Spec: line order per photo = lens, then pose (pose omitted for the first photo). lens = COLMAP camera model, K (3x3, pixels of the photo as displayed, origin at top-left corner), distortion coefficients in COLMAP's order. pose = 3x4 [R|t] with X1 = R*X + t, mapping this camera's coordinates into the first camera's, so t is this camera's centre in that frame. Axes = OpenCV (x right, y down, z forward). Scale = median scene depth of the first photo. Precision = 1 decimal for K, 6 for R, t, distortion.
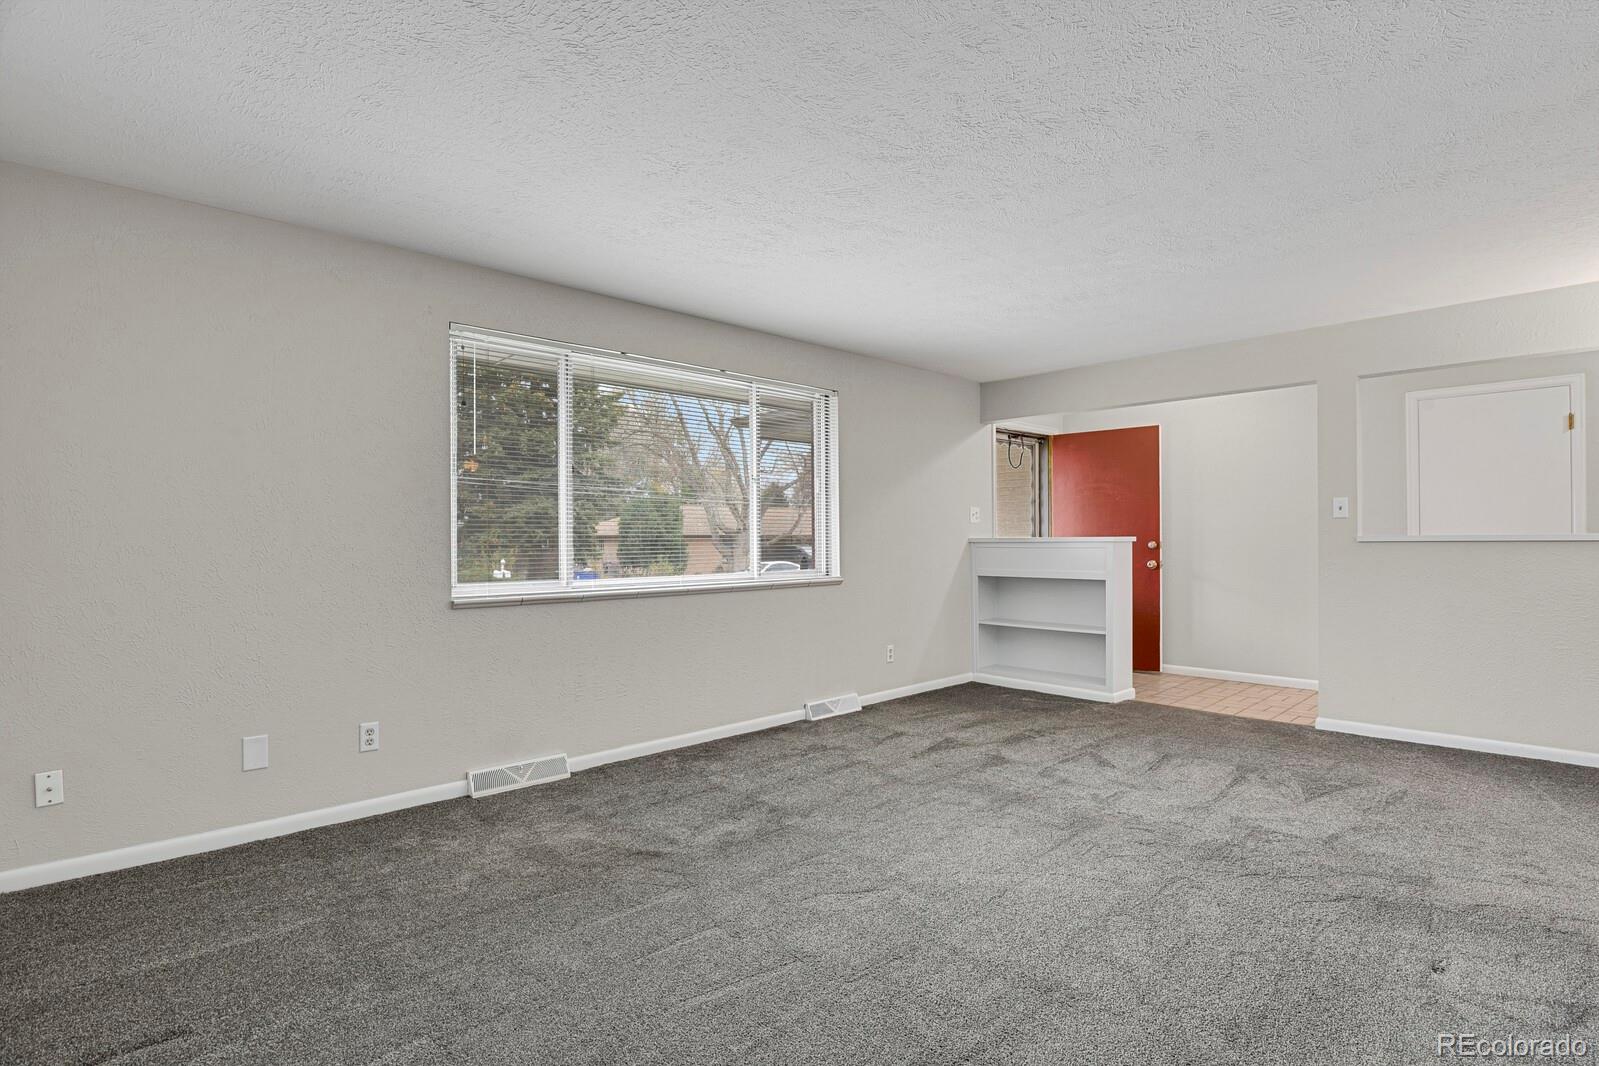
lens RADIAL K [[780.6, 0, 797.9], [0, 780.6, 535.7], [0, 0, 1]] dist [-0.021280, -0.003070]
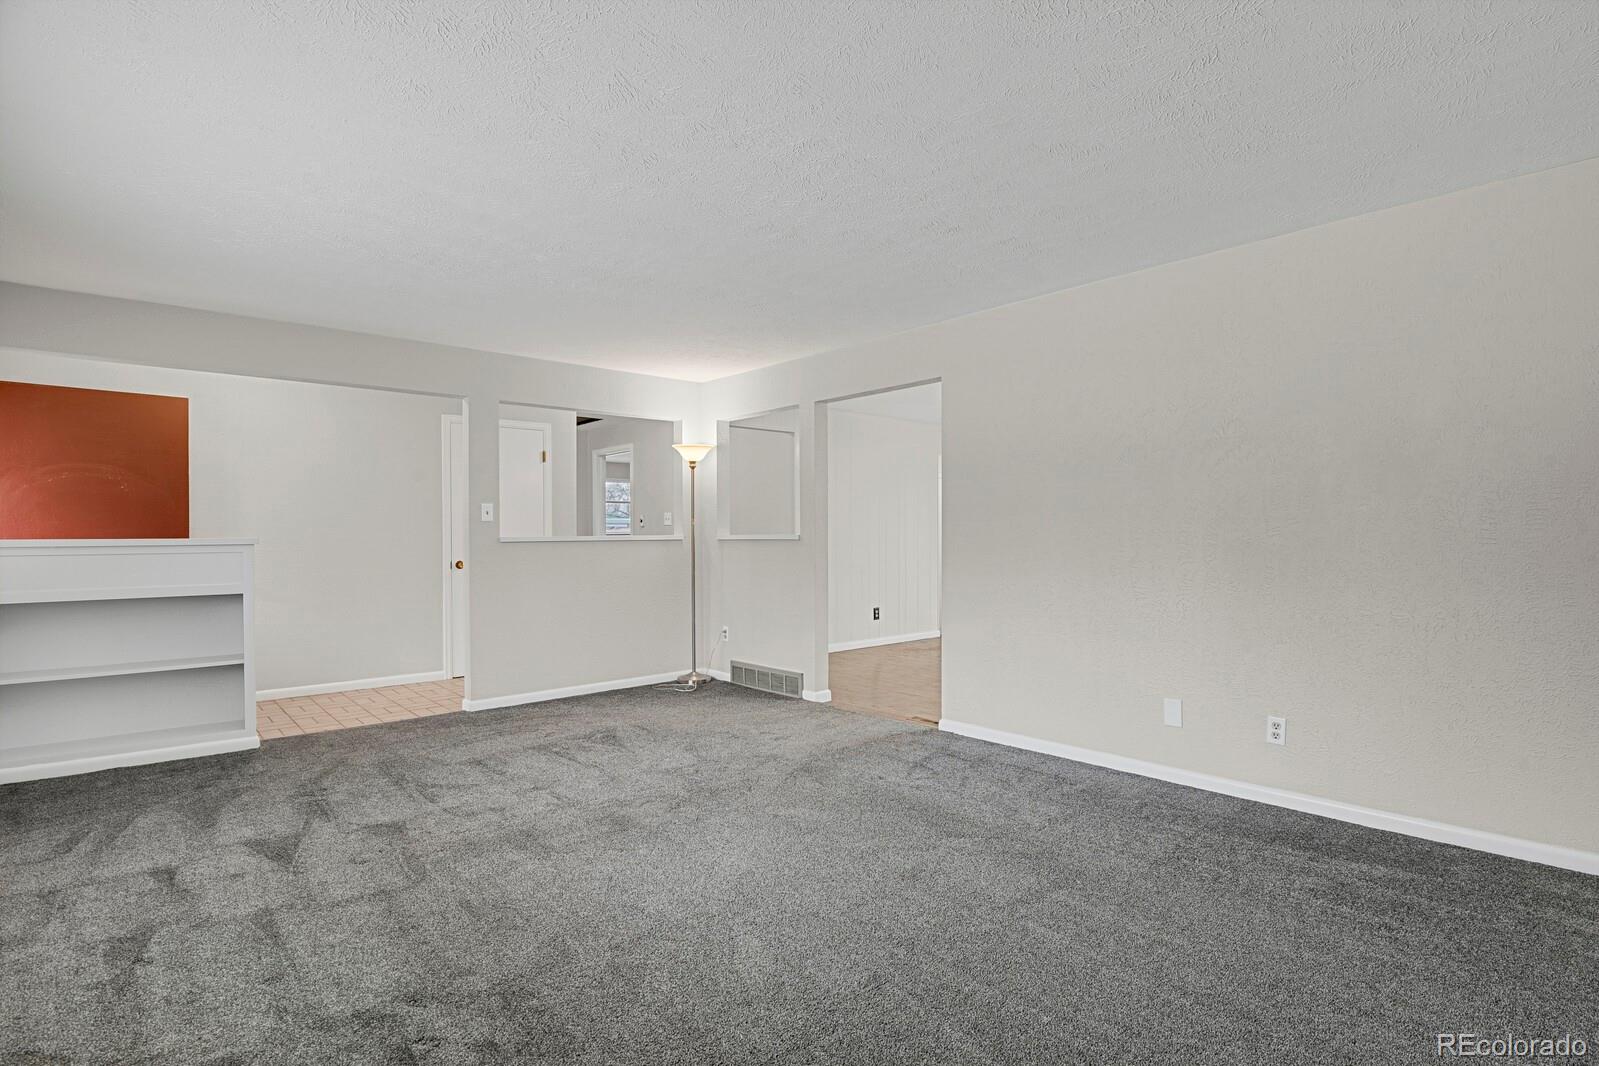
lens RADIAL K [[780.6, 0, 808.9], [0, 780.6, 537.0], [0, 0, 1]] dist [-0.021280, -0.003070]
pose [[0.022515, 0.002667, 0.999743, -0.509311], [0.001210, 0.999996, -0.002695, 0.003881], [-0.999746, 0.001271, 0.022512, 0.578010]]
